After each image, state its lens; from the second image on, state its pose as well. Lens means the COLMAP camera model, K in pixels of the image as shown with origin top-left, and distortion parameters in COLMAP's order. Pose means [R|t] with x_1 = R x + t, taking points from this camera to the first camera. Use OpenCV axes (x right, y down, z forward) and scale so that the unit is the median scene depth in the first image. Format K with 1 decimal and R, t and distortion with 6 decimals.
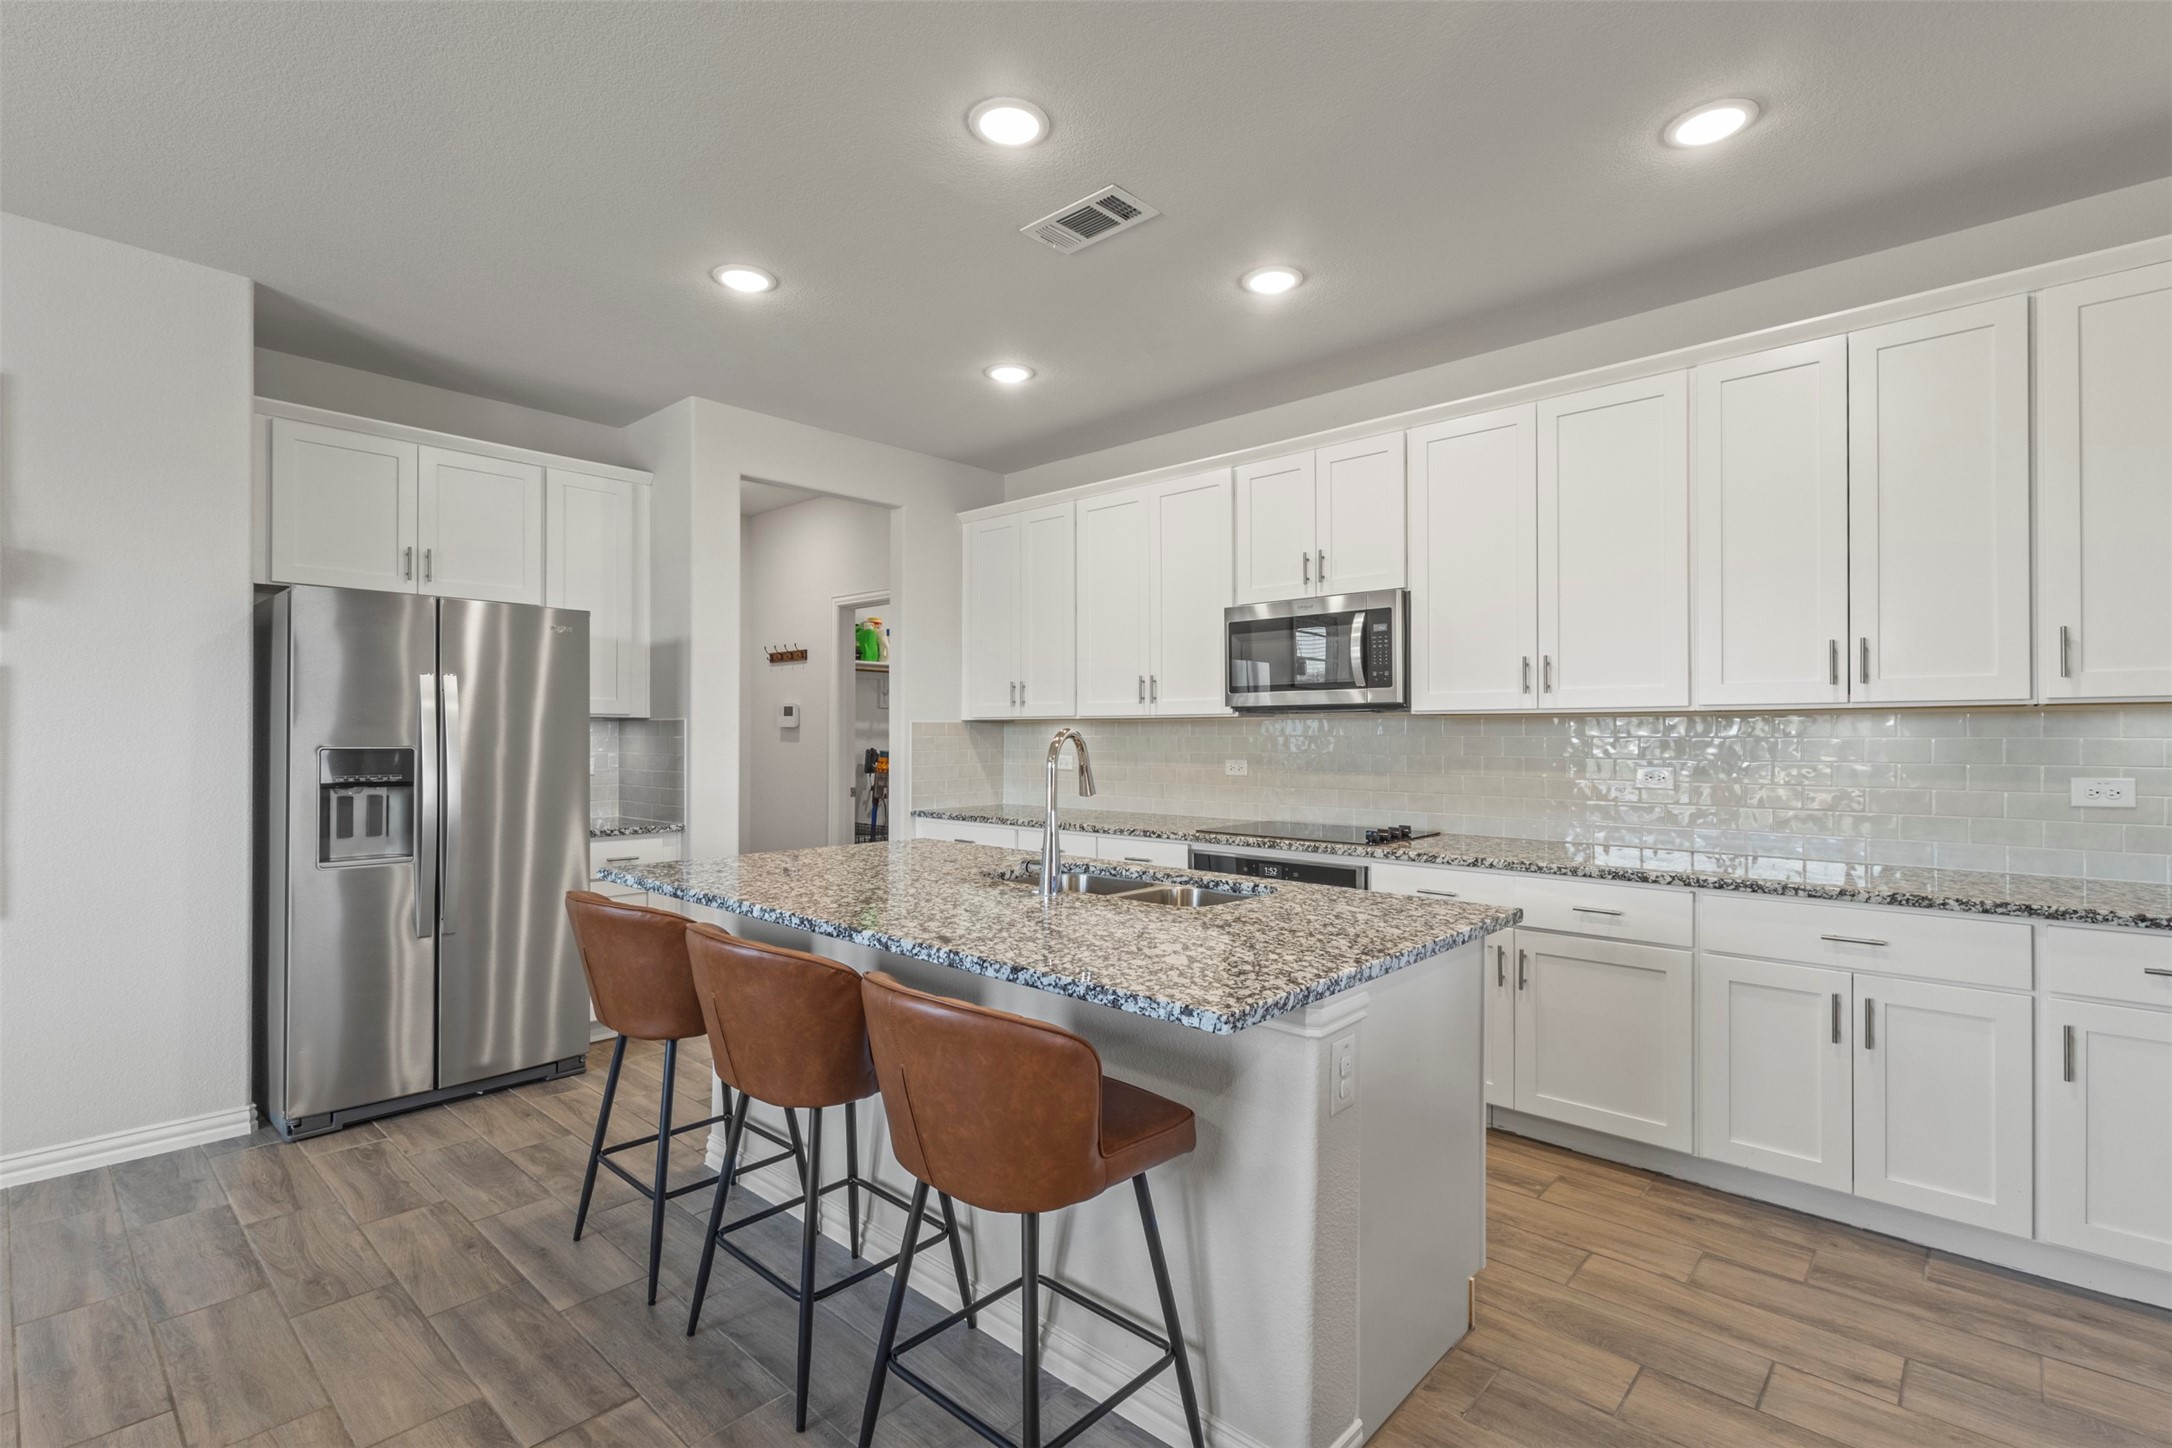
lens RADIAL K [[1009.1, 0, 1083.8], [0, 1009.1, 727.1], [0, 0, 1]] dist [-0.017183, 0.000418]
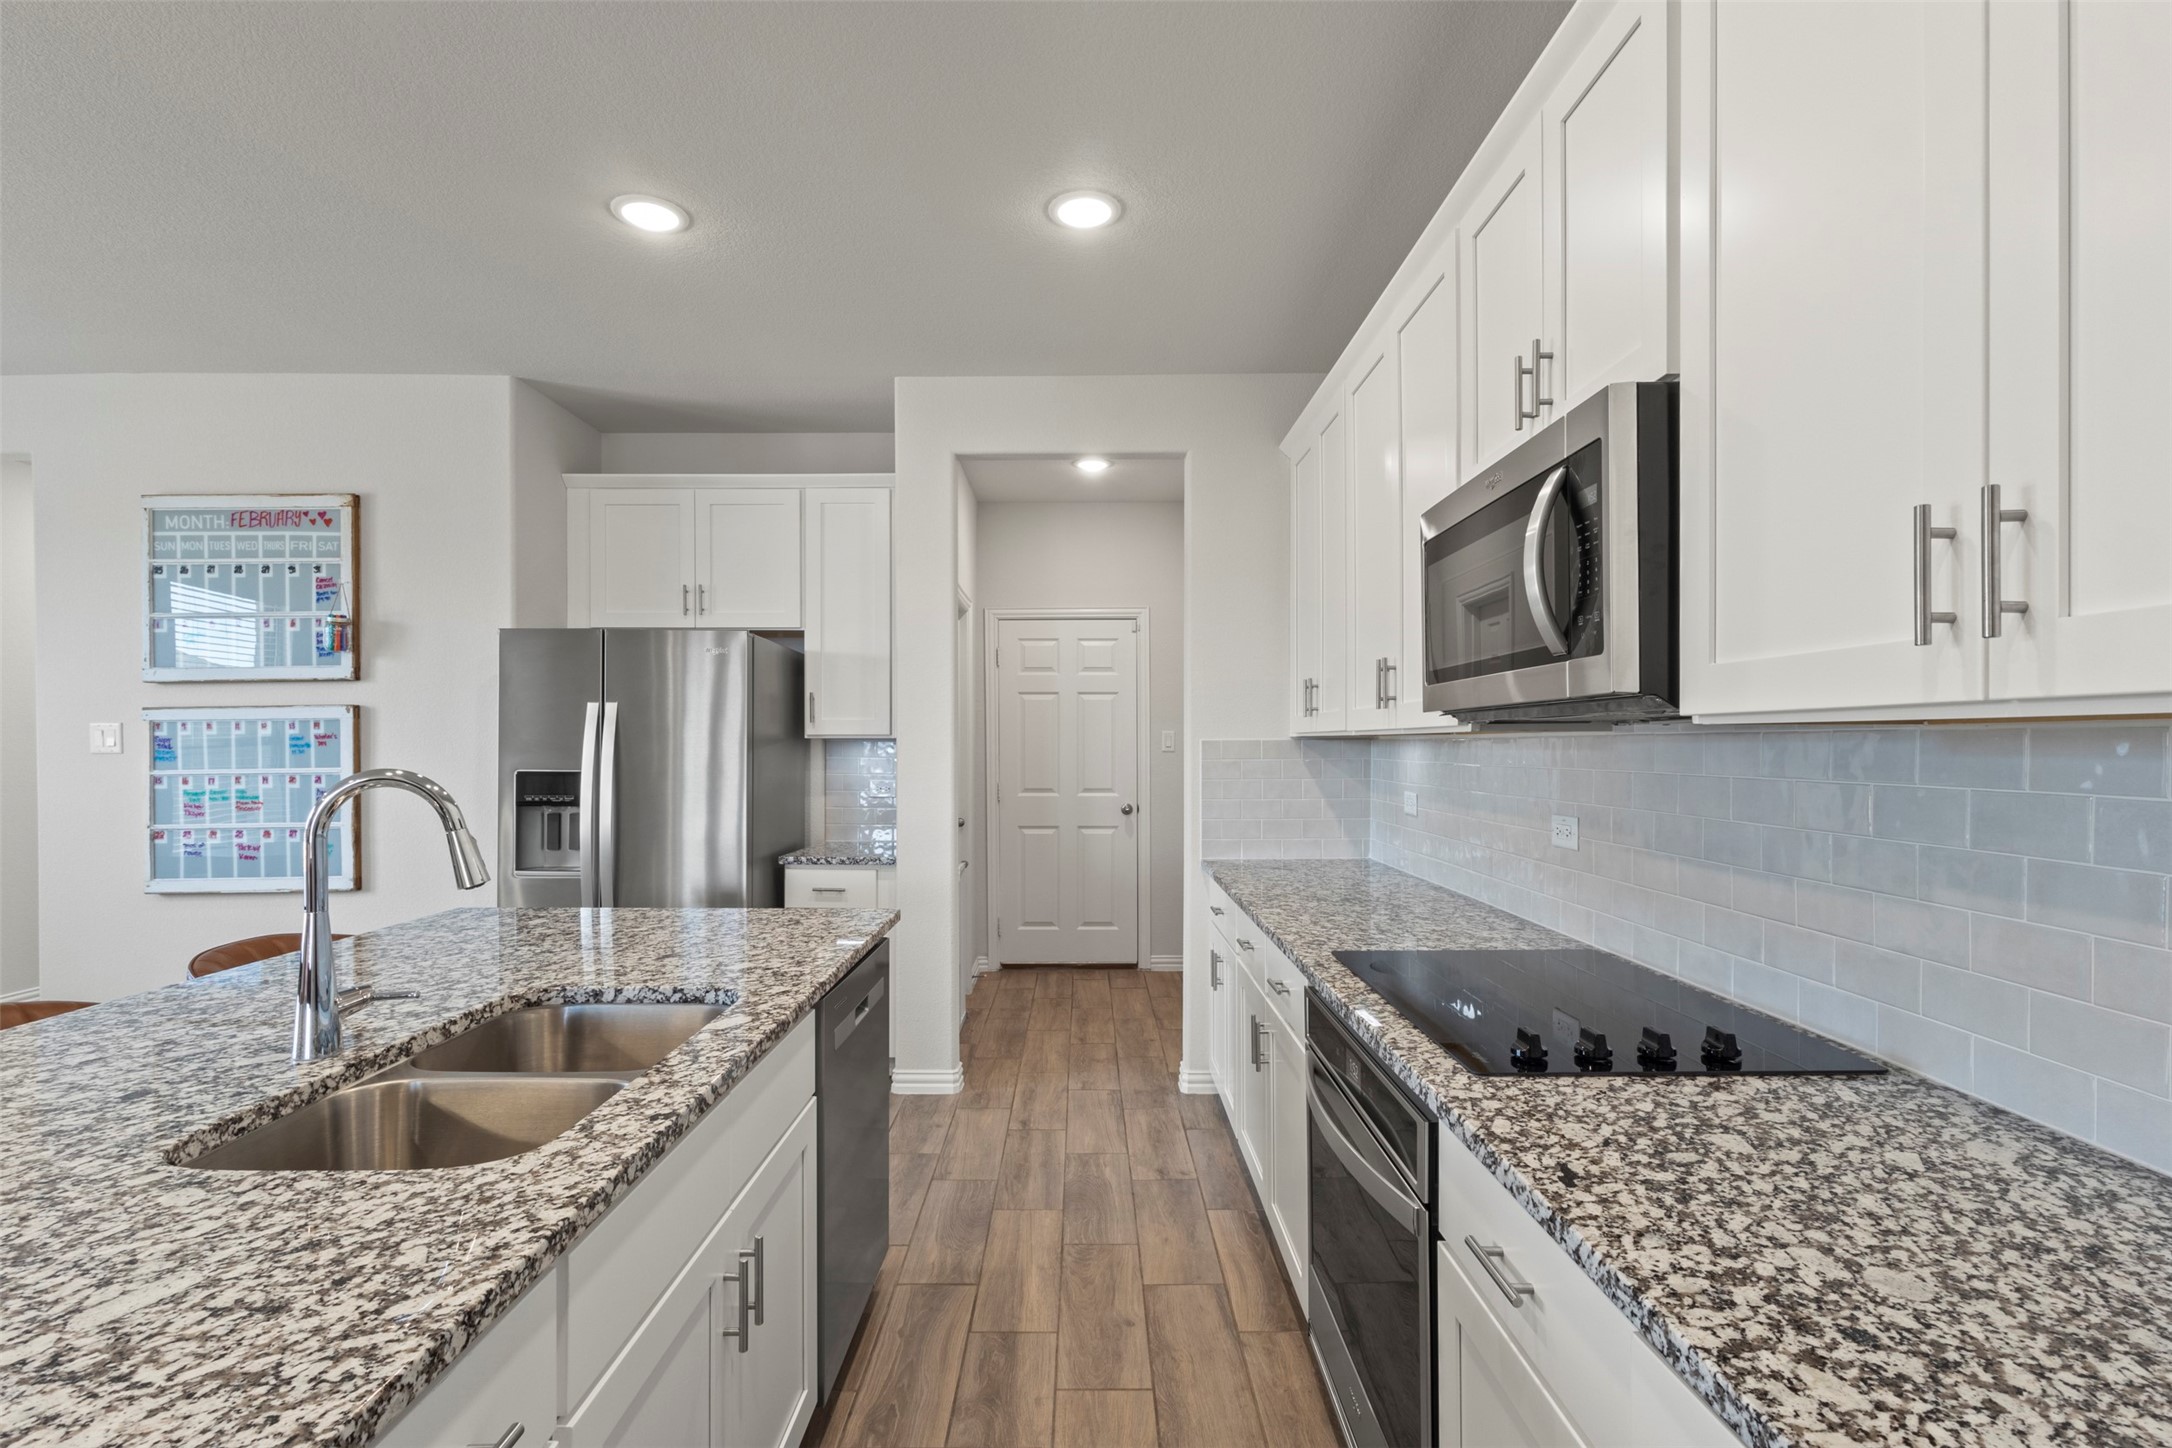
lens RADIAL K [[1009.1, 0, 1080.5], [0, 1009.1, 723.7], [0, 0, 1]] dist [-0.017183, 0.000418]
pose [[0.668875, -0.012420, -0.743271, 0.422778], [0.001797, 0.999885, -0.015090, -0.007855], [0.743372, 0.008758, 0.668821, 0.572167]]
